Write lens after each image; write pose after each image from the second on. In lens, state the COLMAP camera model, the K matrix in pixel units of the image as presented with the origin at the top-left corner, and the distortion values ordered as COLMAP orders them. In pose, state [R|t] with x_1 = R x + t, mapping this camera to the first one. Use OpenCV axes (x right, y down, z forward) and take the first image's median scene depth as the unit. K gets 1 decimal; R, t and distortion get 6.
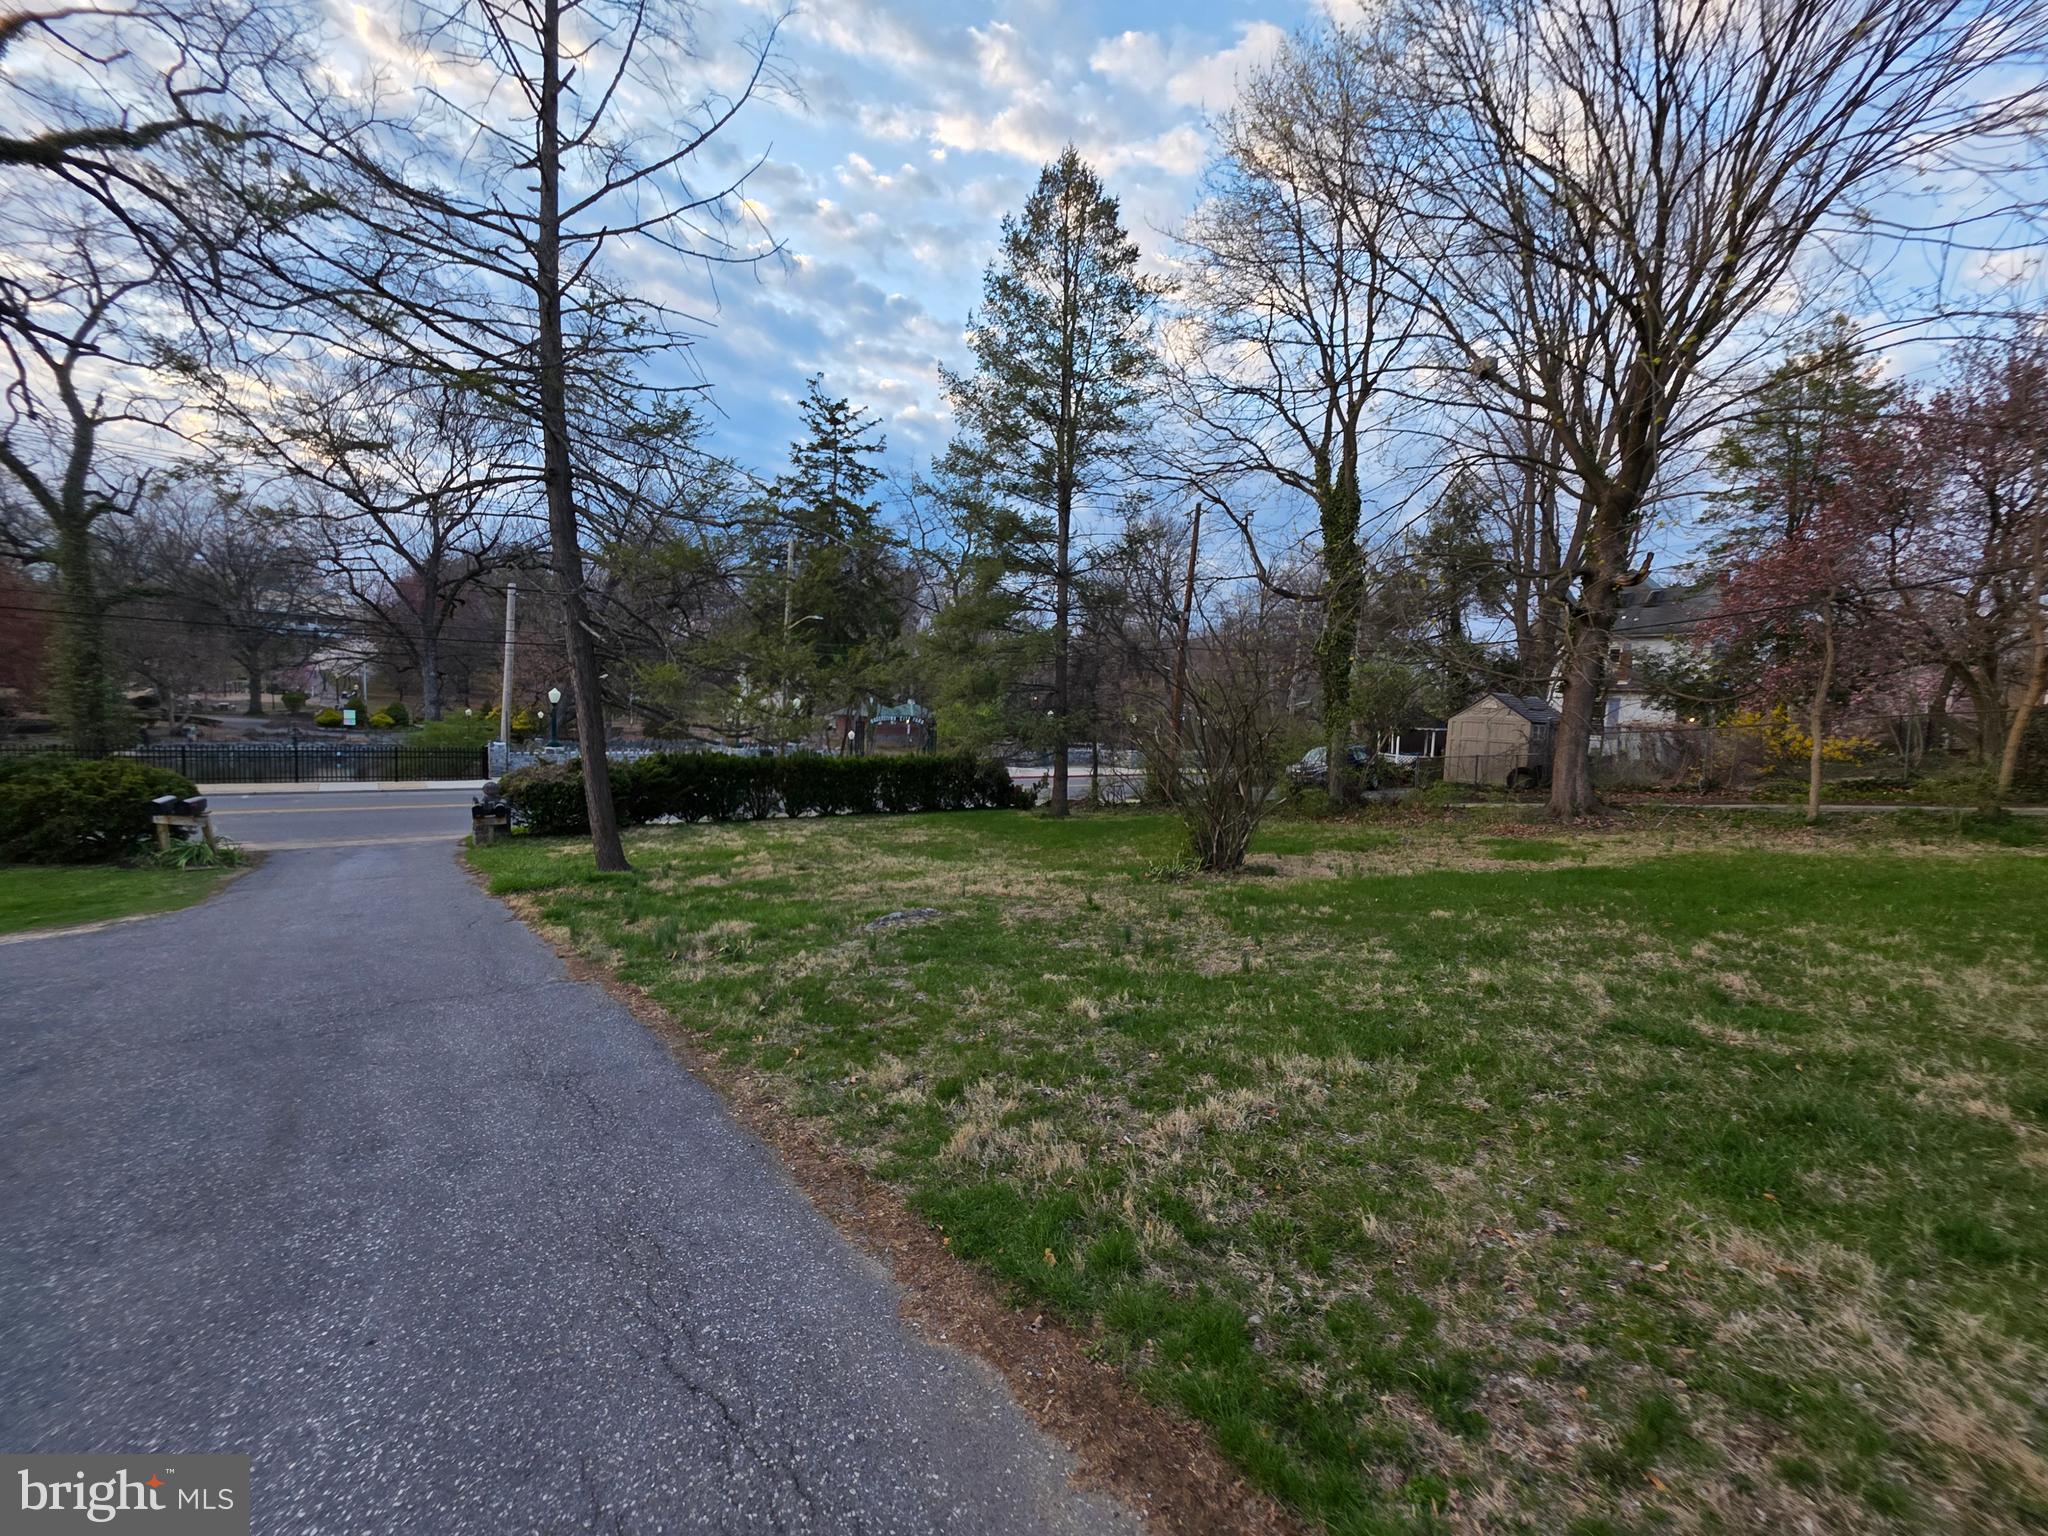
lens RADIAL K [[819.1, 0, 1042.7], [0, 819.1, 775.4], [0, 0, 1]] dist [-0.000451, 0.000843]
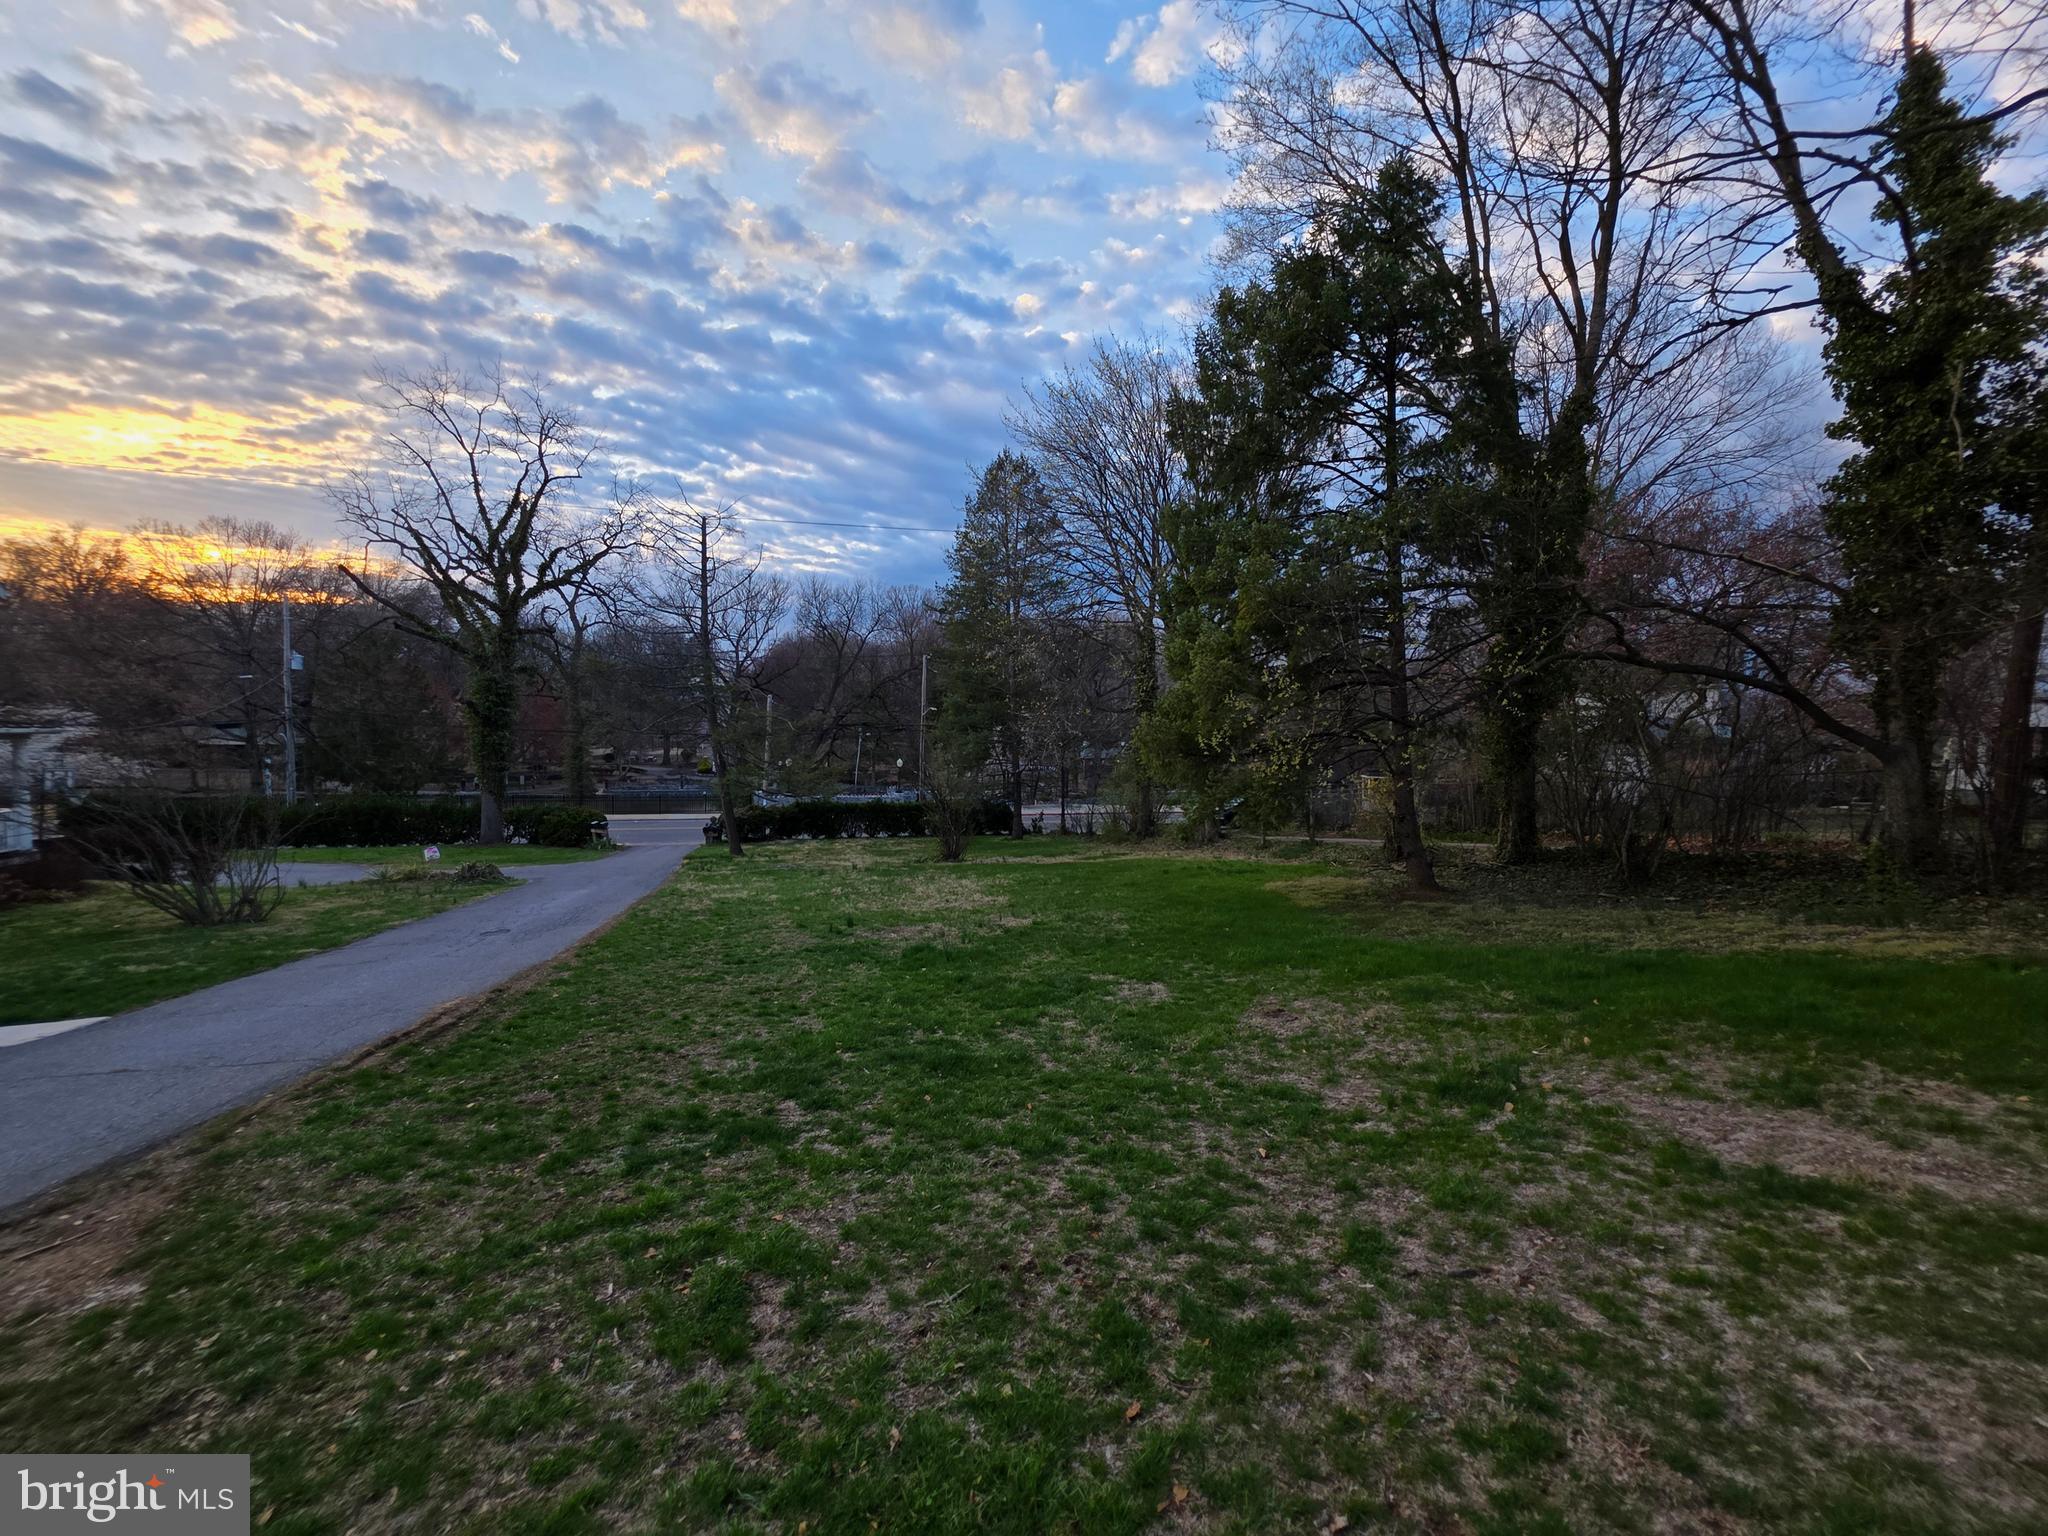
lens RADIAL K [[819.1, 0, 1012.9], [0, 819.1, 783.1], [0, 0, 1]] dist [-0.000451, 0.000843]
pose [[0.929981, -0.005349, -0.367569, 0.120531], [-0.005662, 0.999567, -0.028870, -0.002998], [0.367564, 0.028930, 0.929548, -0.100329]]
